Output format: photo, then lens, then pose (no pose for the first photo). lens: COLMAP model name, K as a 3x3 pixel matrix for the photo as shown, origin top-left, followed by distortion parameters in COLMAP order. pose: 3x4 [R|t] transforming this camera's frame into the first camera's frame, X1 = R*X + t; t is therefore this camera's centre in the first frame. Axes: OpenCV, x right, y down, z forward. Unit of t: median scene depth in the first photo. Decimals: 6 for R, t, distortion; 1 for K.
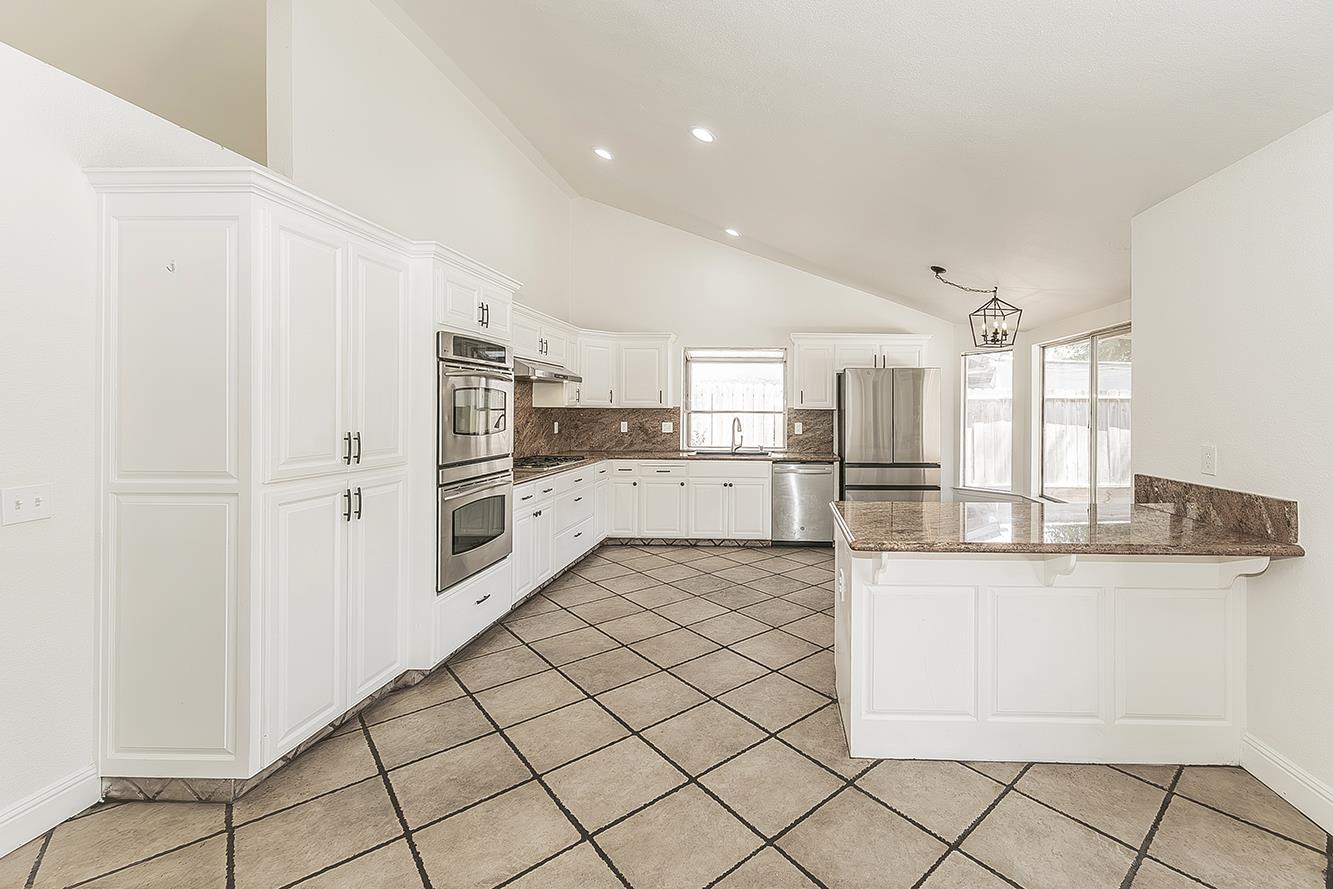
lens RADIAL K [[562.0, 0, 775.4], [0, 562.0, 410.8], [0, 0, 1]] dist [0.003288, 0.000146]
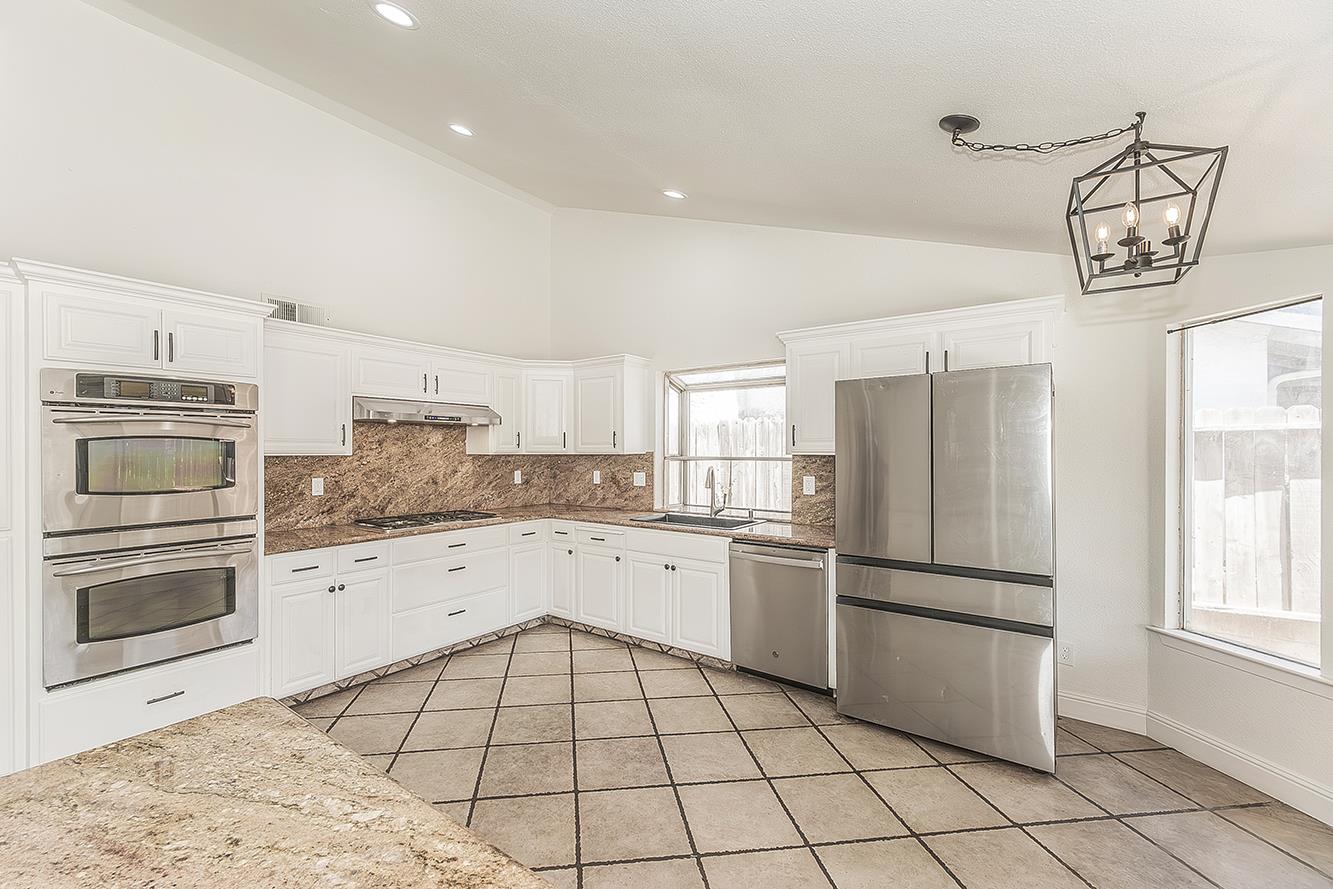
lens RADIAL K [[567.0, 0, 616.2], [0, 567.0, 449.9], [0, 0, 1]] dist [0.001796, 0.000024]
pose [[0.796165, -0.009974, -0.604998, 0.258087], [0.007528, 0.999950, -0.006579, -0.005312], [0.605033, 0.000684, 0.796200, 0.385678]]
